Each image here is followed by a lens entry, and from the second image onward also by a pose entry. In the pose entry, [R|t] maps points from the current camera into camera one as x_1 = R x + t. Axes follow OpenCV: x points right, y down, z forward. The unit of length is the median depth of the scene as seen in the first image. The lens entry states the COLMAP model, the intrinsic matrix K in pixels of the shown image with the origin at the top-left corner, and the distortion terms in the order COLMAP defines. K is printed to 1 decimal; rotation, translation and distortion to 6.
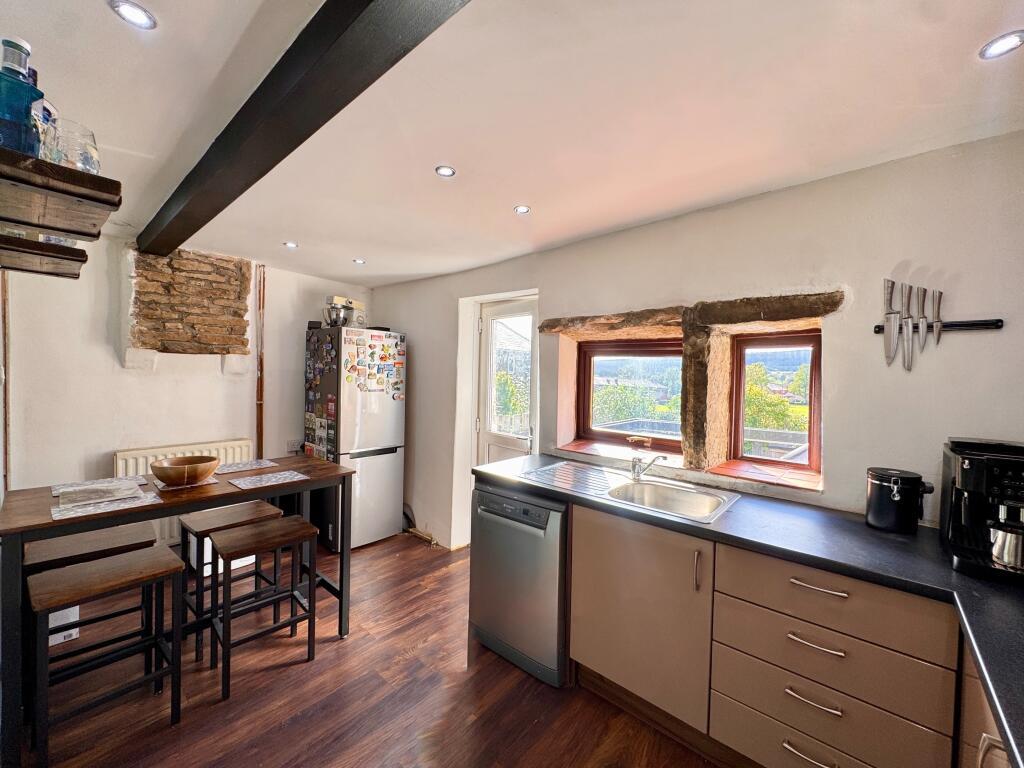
lens RADIAL K [[411.3, 0, 515.4], [0, 411.3, 379.6], [0, 0, 1]] dist [-0.000584, -0.000153]
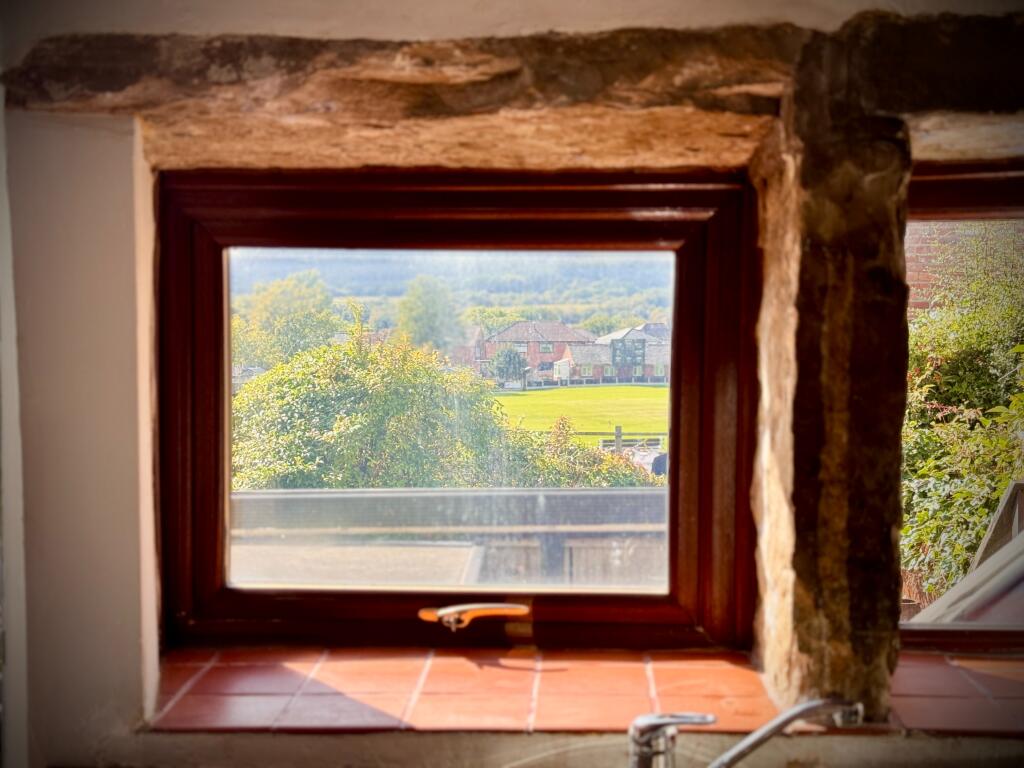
lens RADIAL K [[1448.1, 0, 512.0], [0, 1448.1, 384.0], [0, 0, 1]] dist [0.025991, 0.076258]
pose [[0.777408, -0.052646, 0.626789, -0.229810], [0.029453, 0.998445, 0.047331, -0.023188], [-0.628306, -0.018335, 0.777750, 0.473767]]
